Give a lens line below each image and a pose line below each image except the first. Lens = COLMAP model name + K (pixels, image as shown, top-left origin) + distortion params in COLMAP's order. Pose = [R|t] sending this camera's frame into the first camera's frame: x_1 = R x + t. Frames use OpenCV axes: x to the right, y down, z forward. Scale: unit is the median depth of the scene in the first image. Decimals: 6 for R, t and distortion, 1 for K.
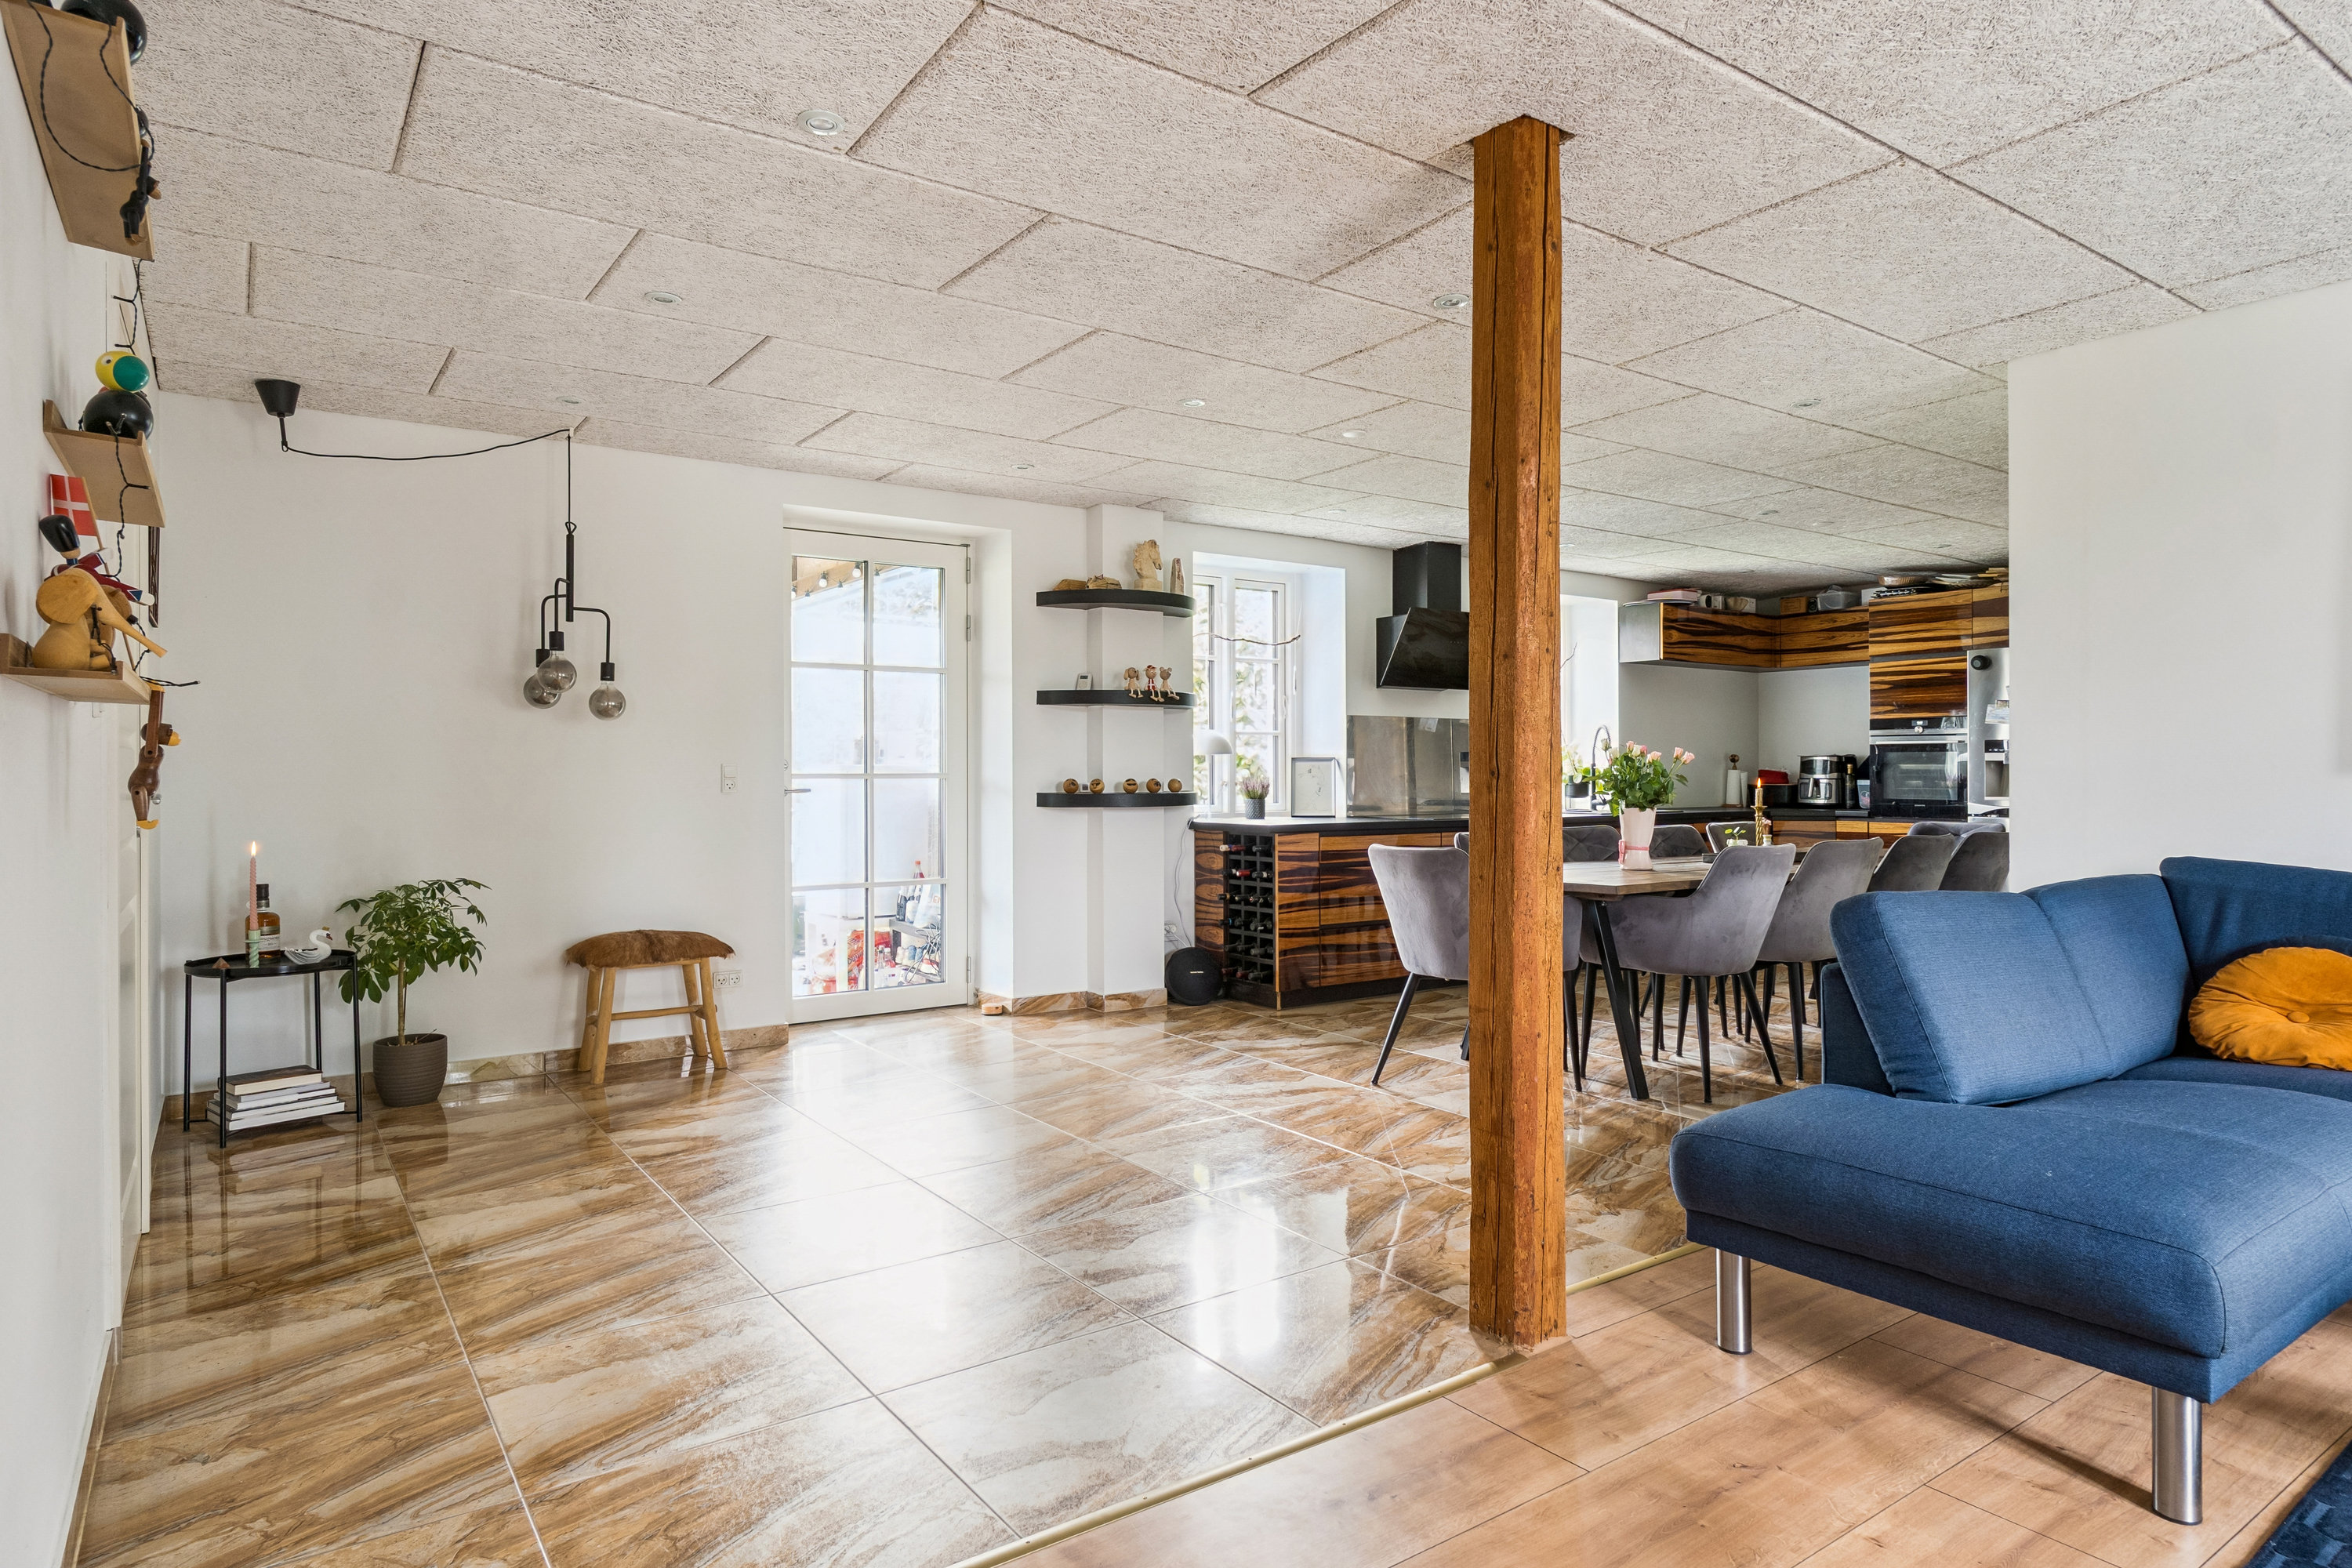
lens RADIAL K [[1340.2, 0, 1179.7], [0, 1340.2, 773.9], [0, 0, 1]] dist [0.004624, 0.000303]
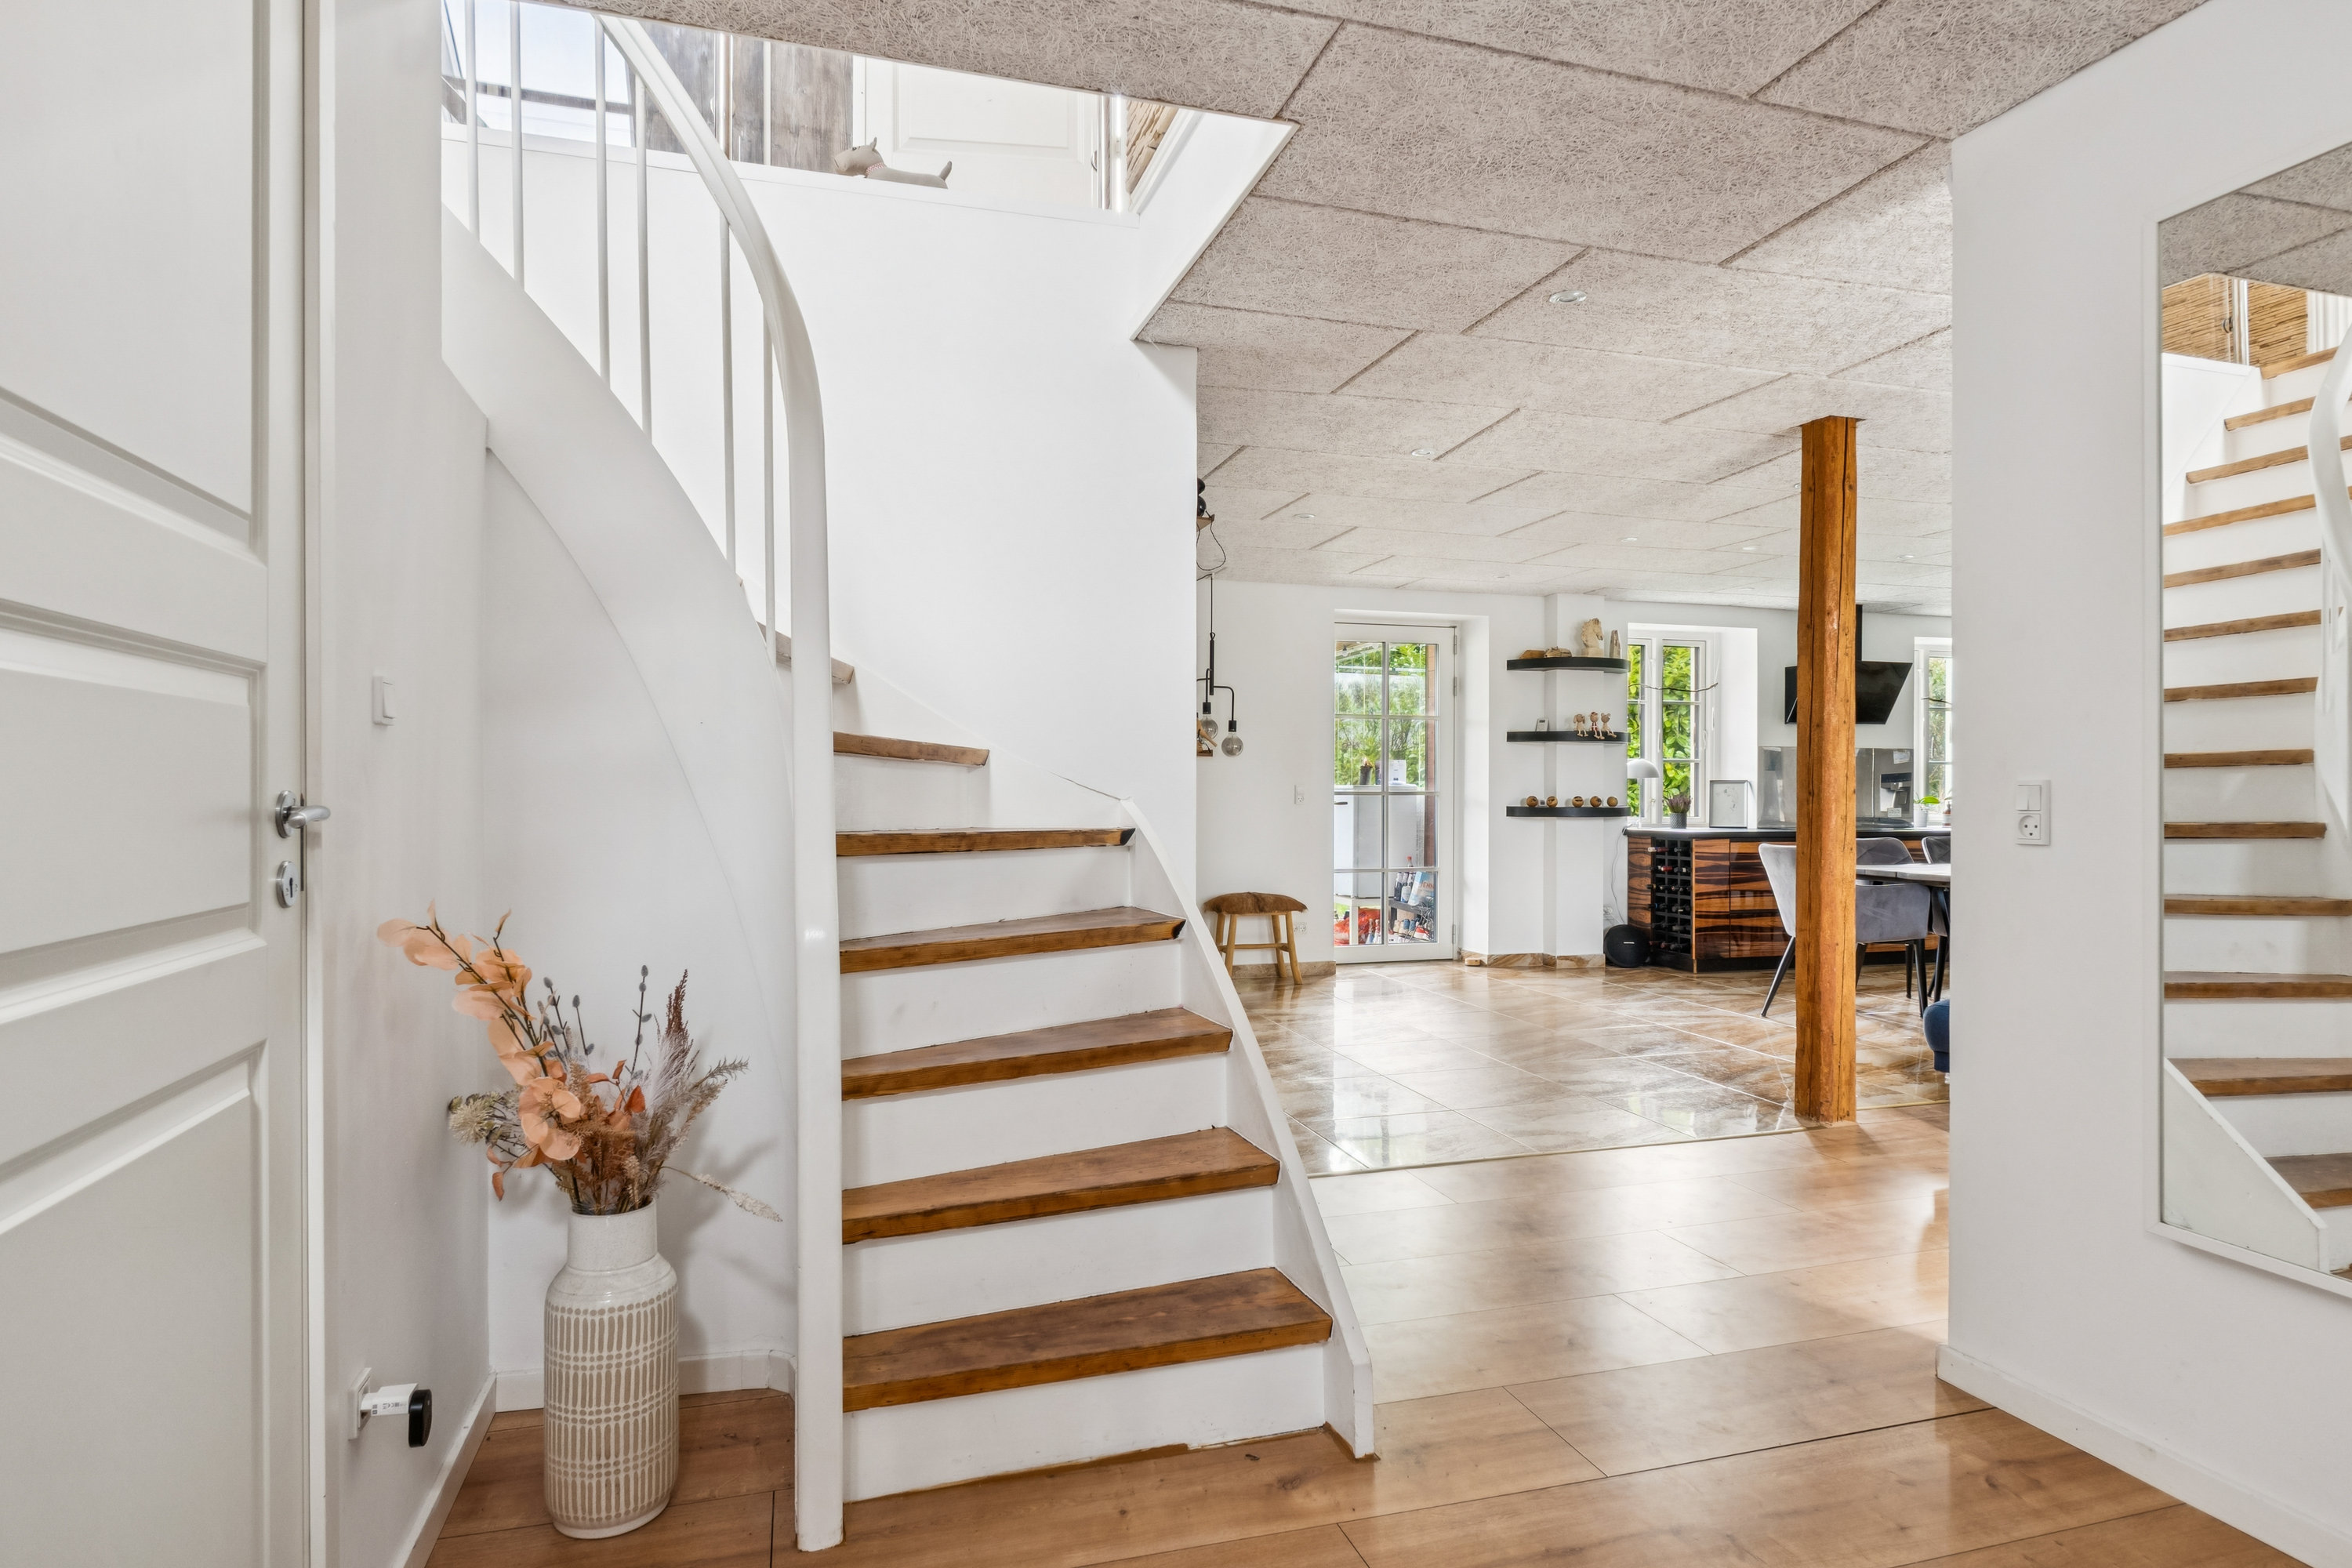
lens RADIAL K [[1286.0, 0, 1175.1], [0, 1286.0, 795.9], [0, 0, 1]] dist [-0.005742, -0.000525]
pose [[0.946708, 0.005806, -0.322042, -0.003886], [-0.004893, 0.999981, 0.003644, 0.000436], [0.322057, -0.001874, 0.946719, -0.354708]]
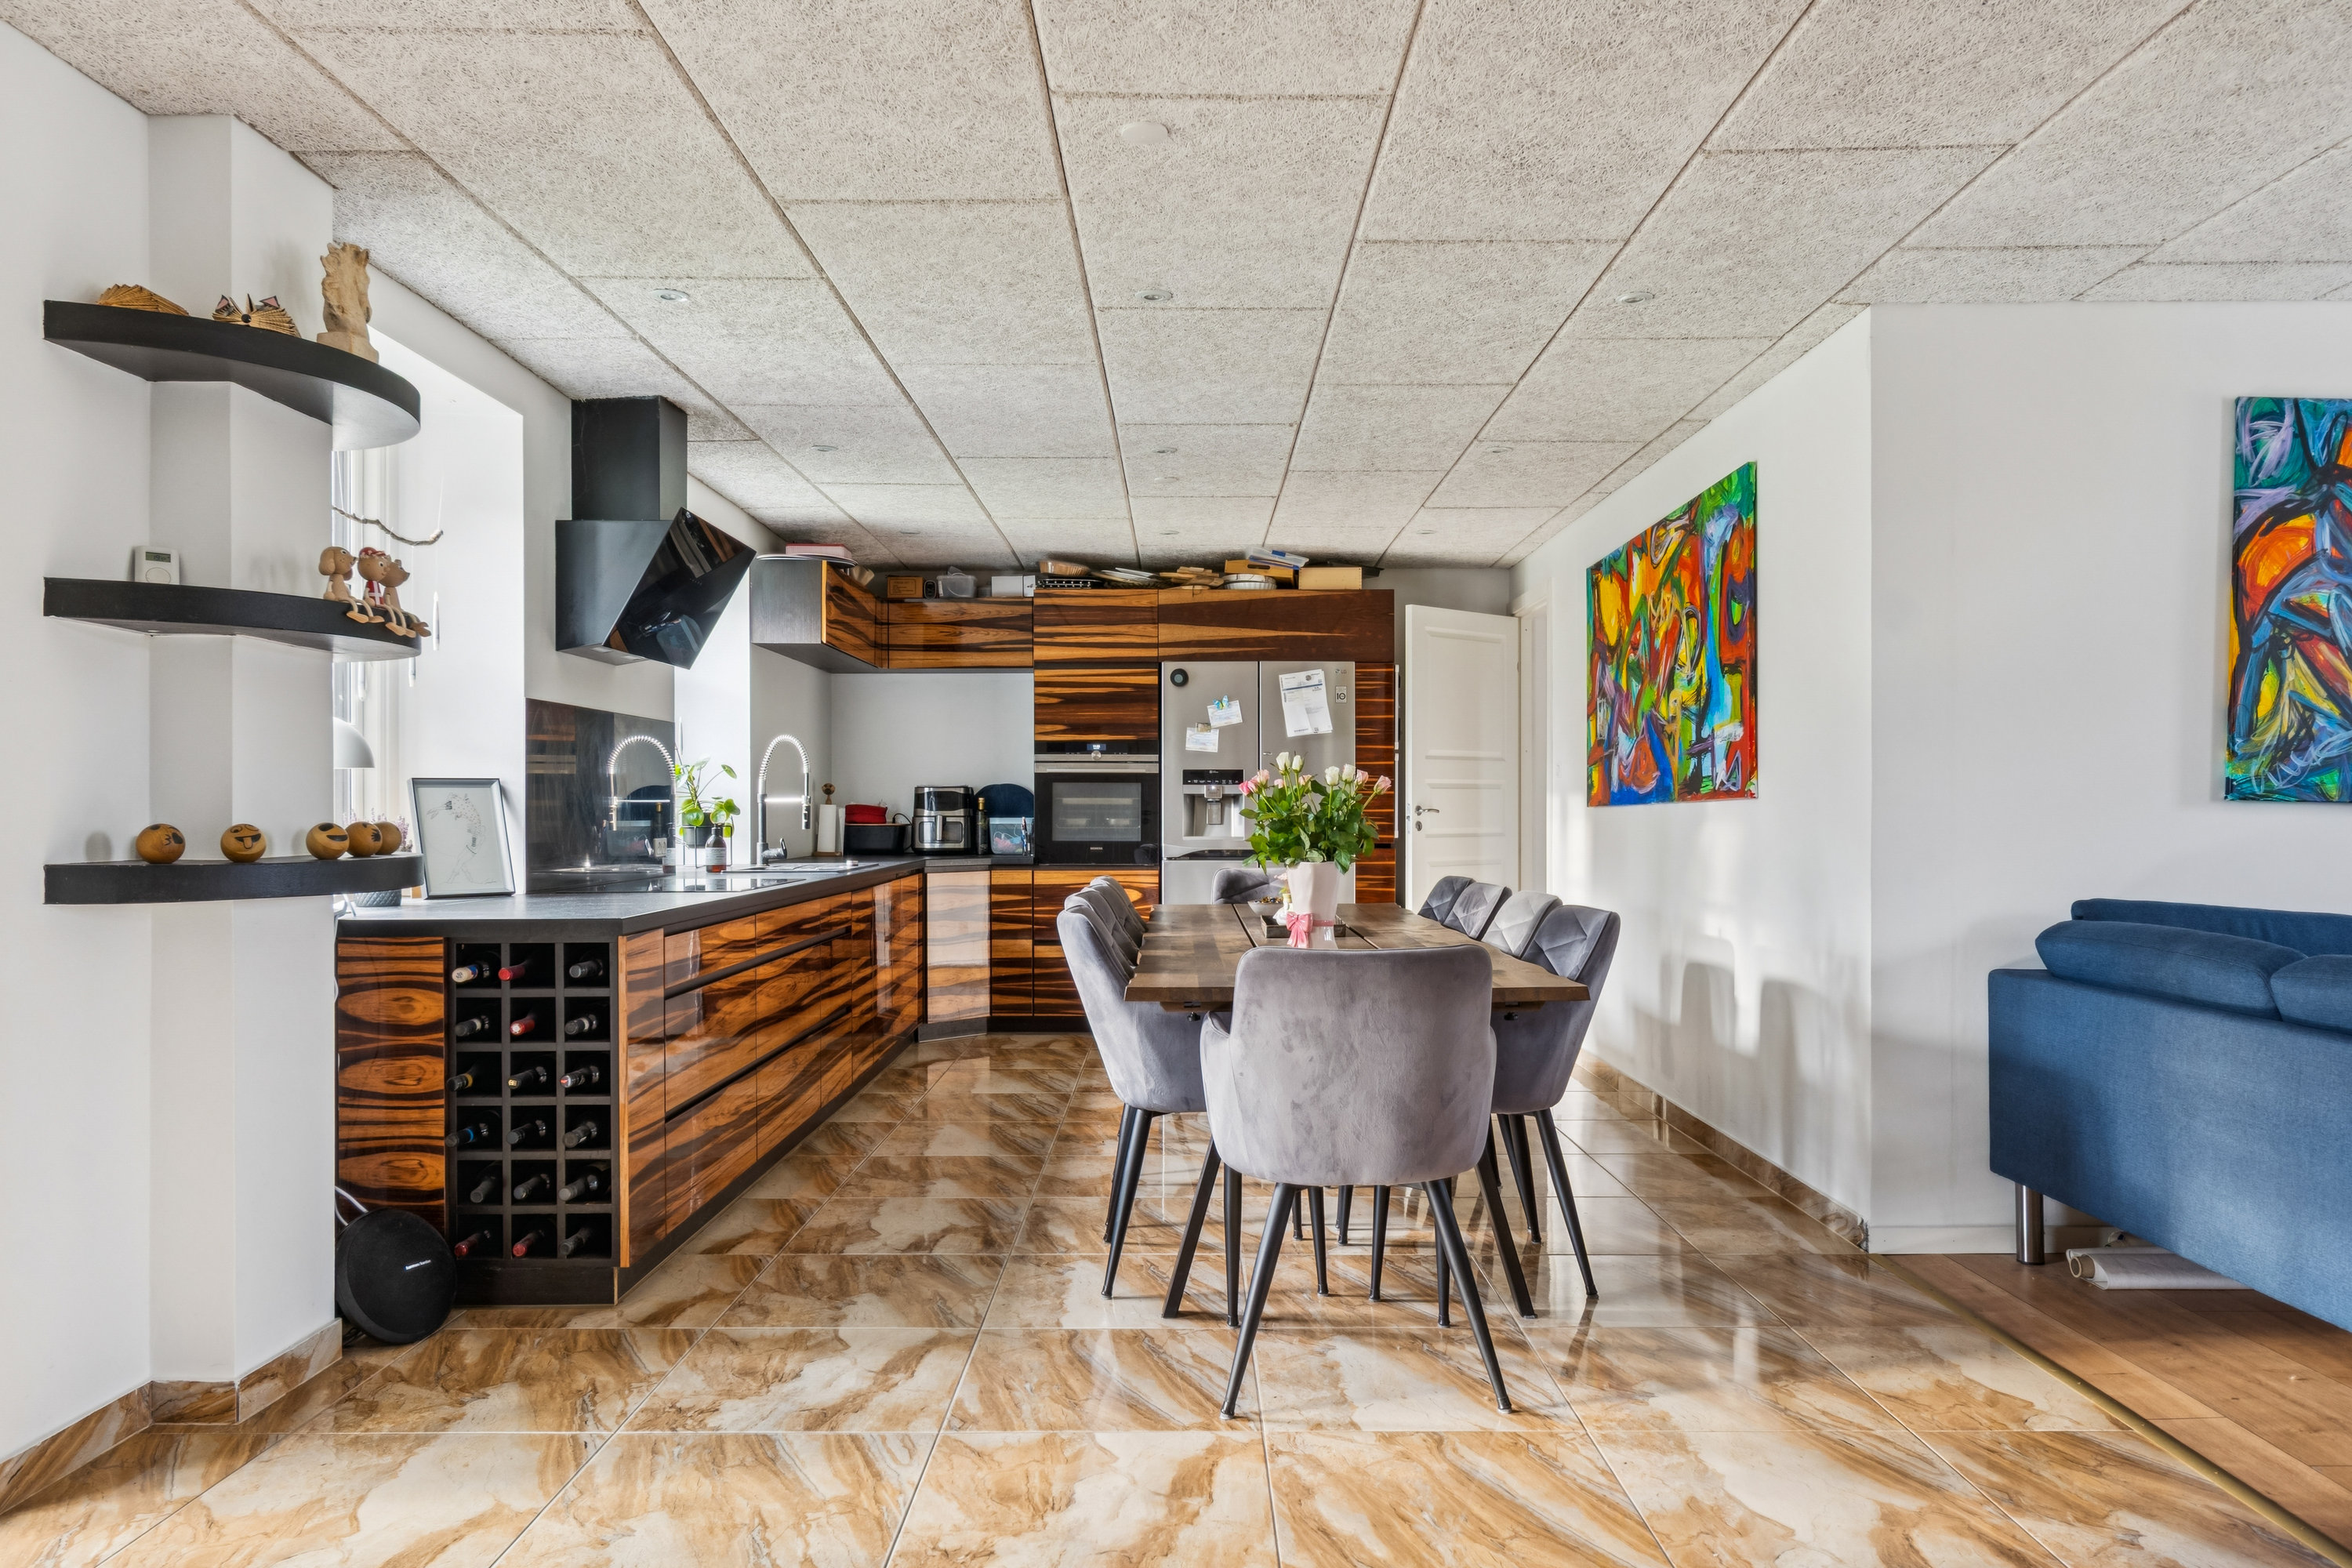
lens RADIAL K [[1611.7, 0, 1186.7], [0, 1611.7, 806.3], [0, 0, 1]] dist [-0.002688, -0.003602]
pose [[0.575909, 0.000536, 0.817514, -0.278539], [0.002994, 0.999992, -0.002765, 0.001141], [-0.817508, 0.004040, 0.575903, 0.506739]]
